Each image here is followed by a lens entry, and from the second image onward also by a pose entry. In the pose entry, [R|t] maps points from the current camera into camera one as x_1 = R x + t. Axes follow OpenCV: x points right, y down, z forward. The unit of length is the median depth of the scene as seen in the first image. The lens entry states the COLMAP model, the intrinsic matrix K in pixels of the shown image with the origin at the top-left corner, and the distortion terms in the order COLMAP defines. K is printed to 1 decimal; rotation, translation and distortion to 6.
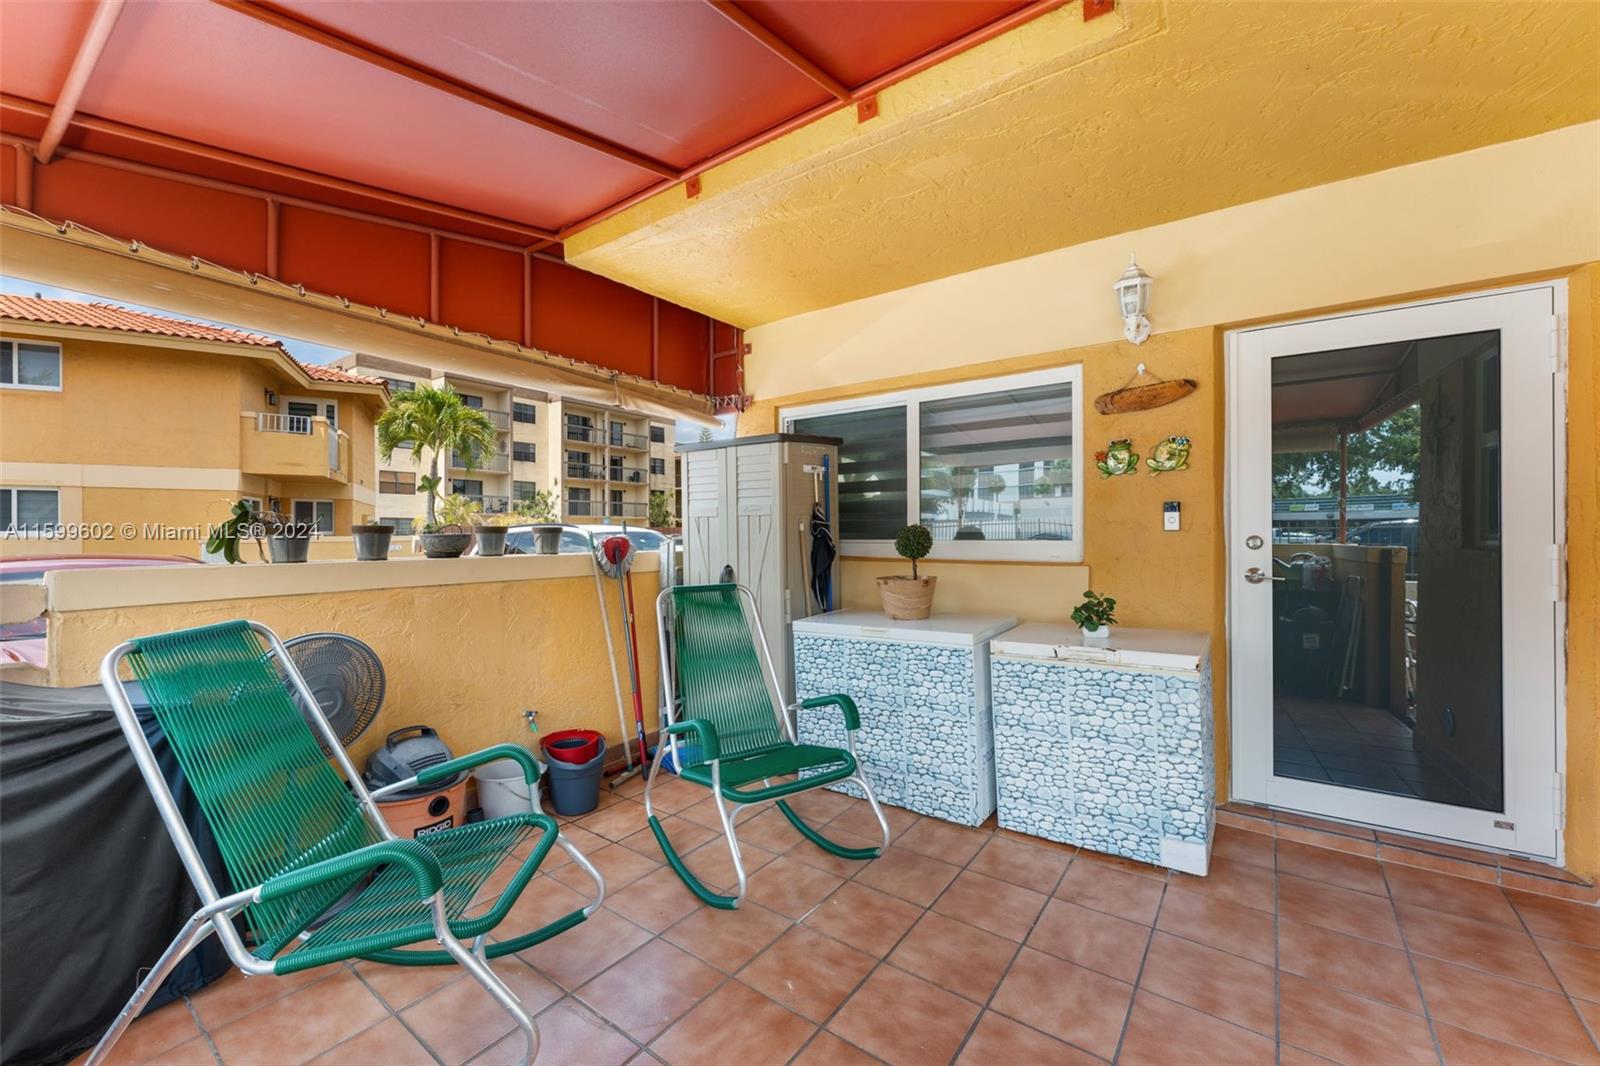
lens RADIAL K [[639.3, 0, 798.8], [0, 639.3, 525.6], [0, 0, 1]] dist [0.000553, 0.000439]
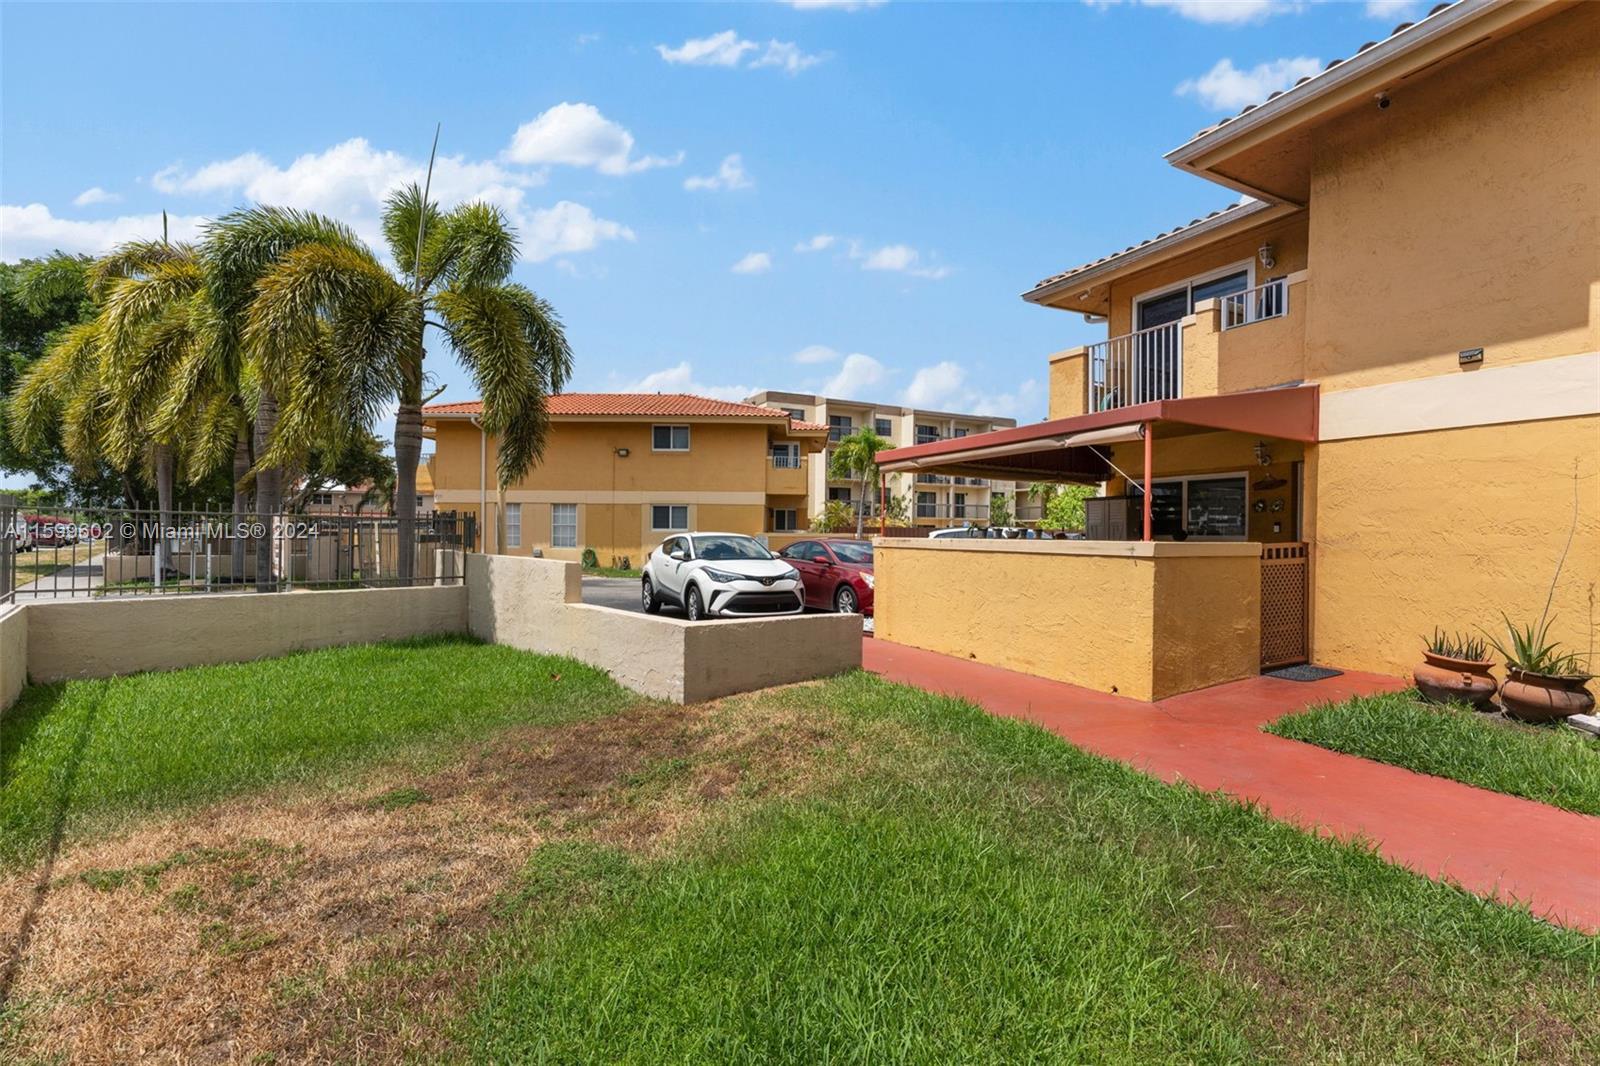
lens RADIAL K [[699.4, 0, 799.3], [0, 699.4, 539.4], [0, 0, 1]] dist [-0.000793, -0.000115]
pose [[0.890443, 0.012912, -0.454911, 0.006780], [-0.004521, 0.999799, 0.019528, -0.000743], [0.455072, -0.015332, 0.890323, -0.176754]]
